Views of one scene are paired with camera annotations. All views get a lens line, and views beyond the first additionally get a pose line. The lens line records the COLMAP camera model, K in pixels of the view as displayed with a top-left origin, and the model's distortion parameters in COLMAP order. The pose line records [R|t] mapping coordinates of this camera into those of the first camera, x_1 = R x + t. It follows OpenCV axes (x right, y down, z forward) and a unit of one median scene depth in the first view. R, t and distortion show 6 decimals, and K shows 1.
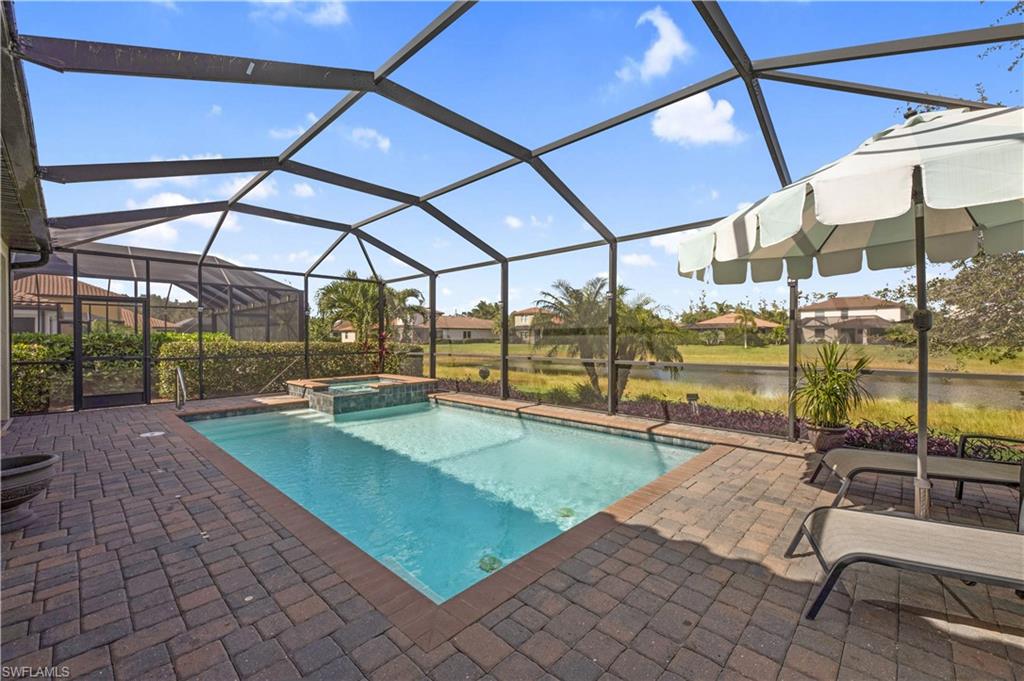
lens RADIAL K [[412.3, 0, 519.3], [0, 412.3, 336.8], [0, 0, 1]] dist [0.006019, -0.001870]
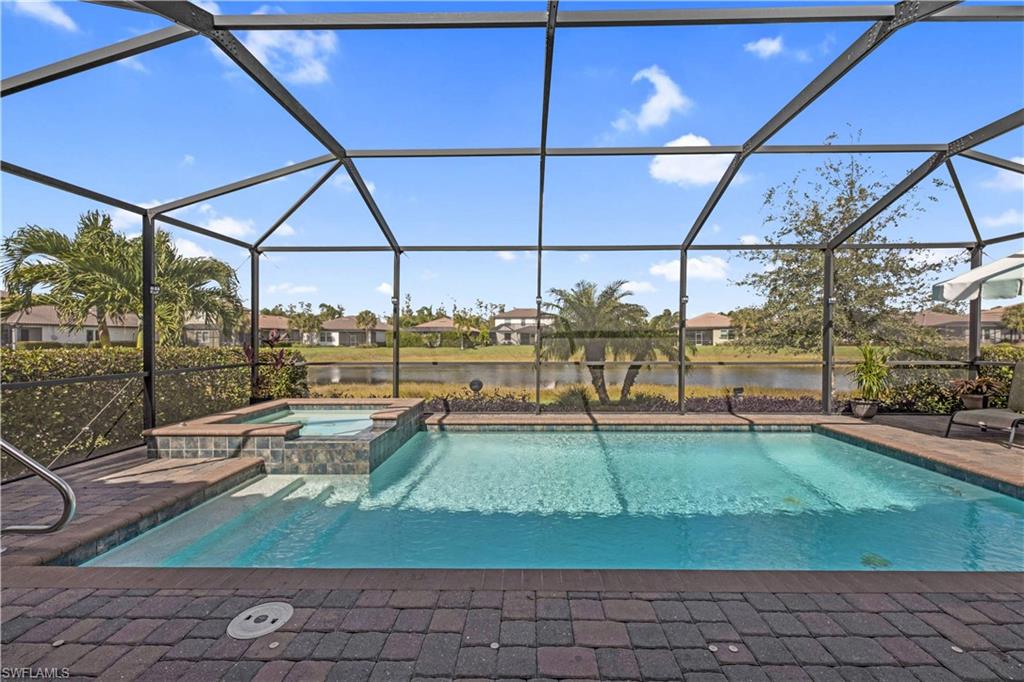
lens RADIAL K [[412.3, 0, 522.8], [0, 412.3, 341.4], [0, 0, 1]] dist [0.006019, -0.001870]
pose [[0.741464, -0.000416, 0.670992, -0.554767], [-0.003383, 0.999985, 0.004359, 0.000399], [-0.670984, -0.005502, 0.741451, 0.348593]]
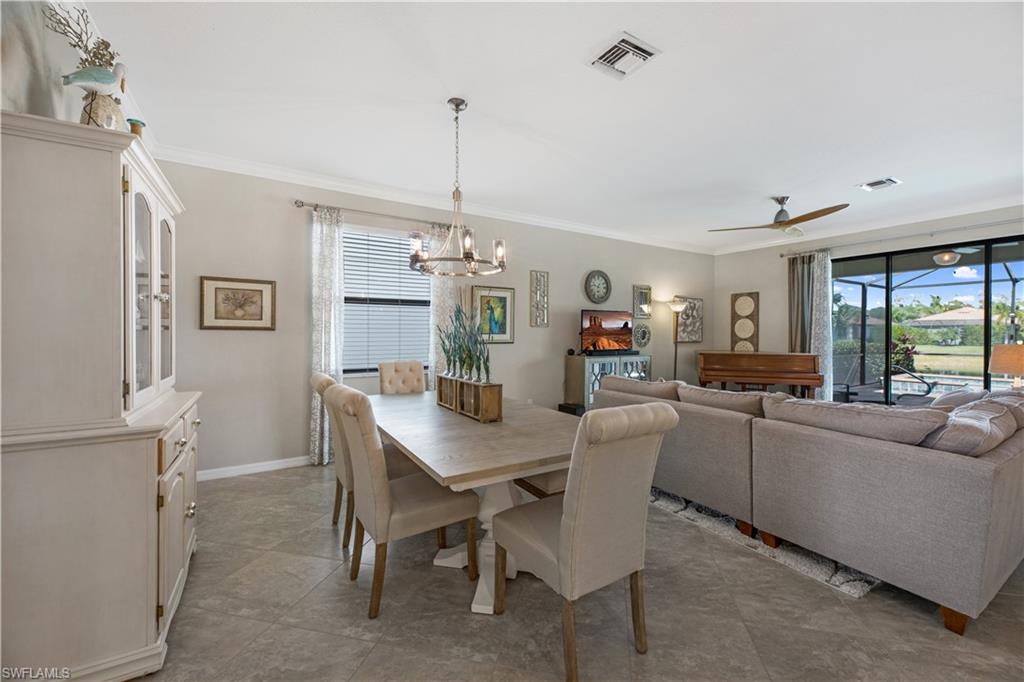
lens RADIAL K [[412.3, 0, 516.1], [0, 412.3, 334.6], [0, 0, 1]] dist [0.006019, -0.001870]
pose [[0.966411, 0.006656, -0.256915, -1.231704], [-0.005347, 0.999969, 0.005792, -0.014135], [0.256946, -0.004224, 0.966417, -0.370800]]
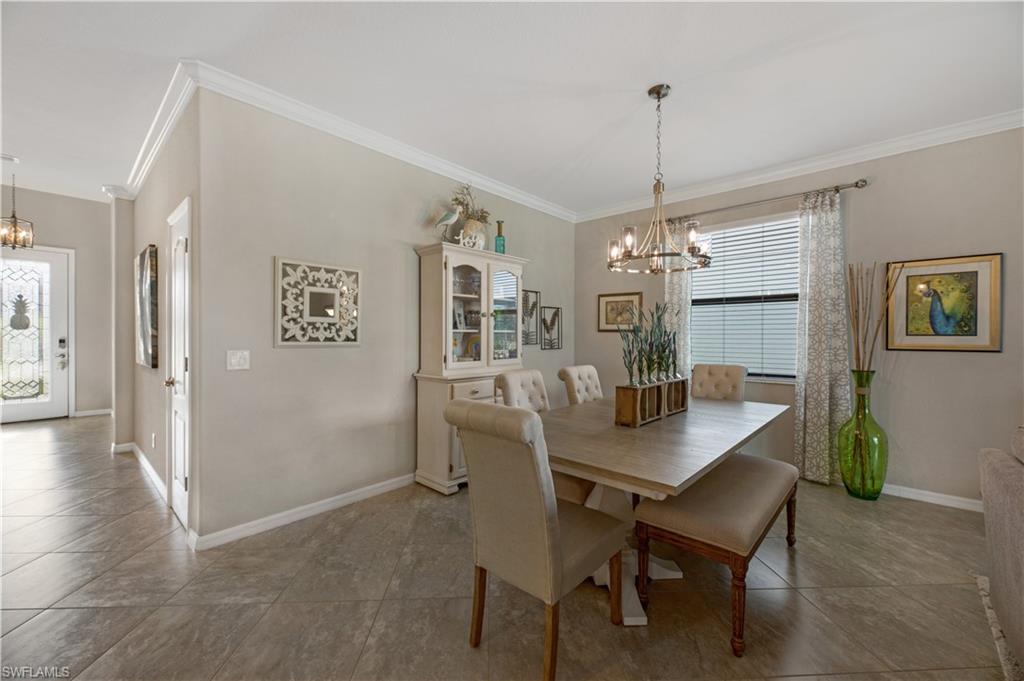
lens RADIAL K [[412.3, 0, 514.5], [0, 412.3, 337.3], [0, 0, 1]] dist [0.006019, -0.001870]
pose [[0.011699, 0.010119, -0.999880, -1.073318], [-0.000596, 0.999949, 0.010113, -0.013260], [0.999931, 0.000478, 0.011705, -0.201510]]
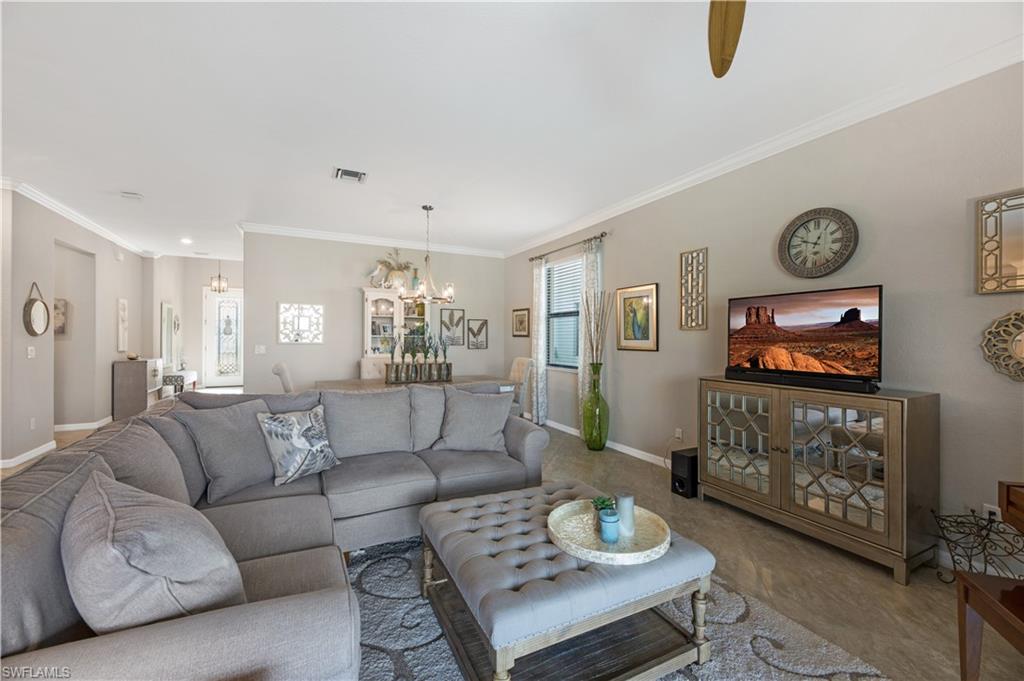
lens RADIAL K [[412.3, 0, 513.3], [0, 412.3, 340.5], [0, 0, 1]] dist [0.006019, -0.001870]
pose [[-0.331003, 0.005687, -0.943613, -0.904319], [-0.001753, 0.999976, 0.006641, -0.013252], [0.943628, 0.003853, -0.330985, 0.163896]]
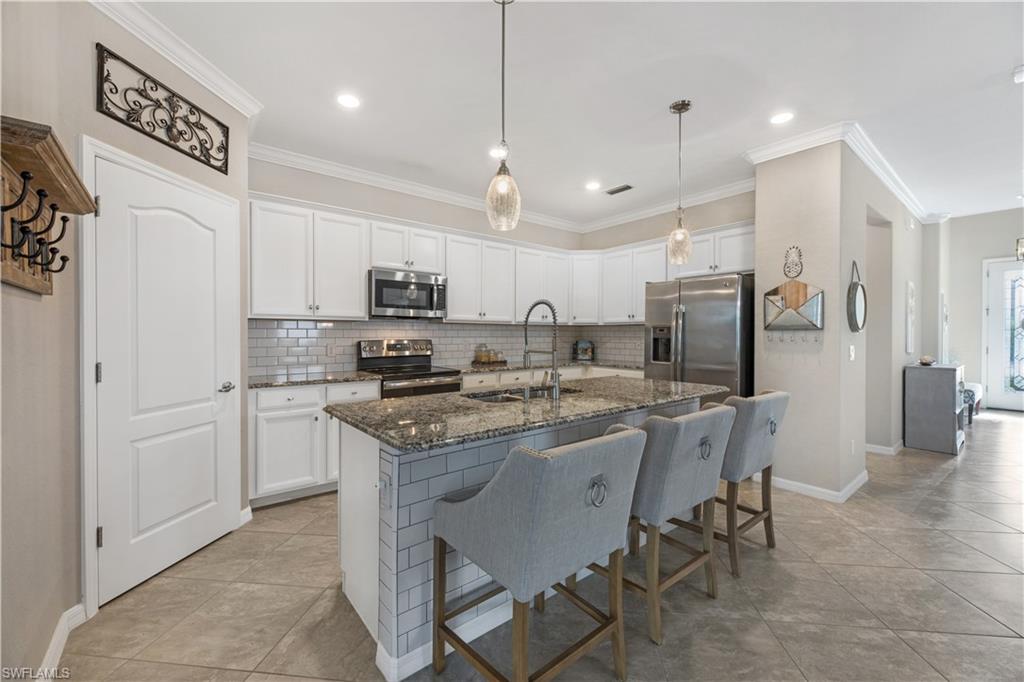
lens RADIAL K [[412.3, 0, 512.5], [0, 412.3, 338.7], [0, 0, 1]] dist [0.006019, -0.001870]
pose [[-0.990064, -0.000332, 0.140616, -0.926265], [0.000874, 0.999963, 0.008512, -0.011416], [-0.140613, 0.008550, -0.990028, -0.104248]]
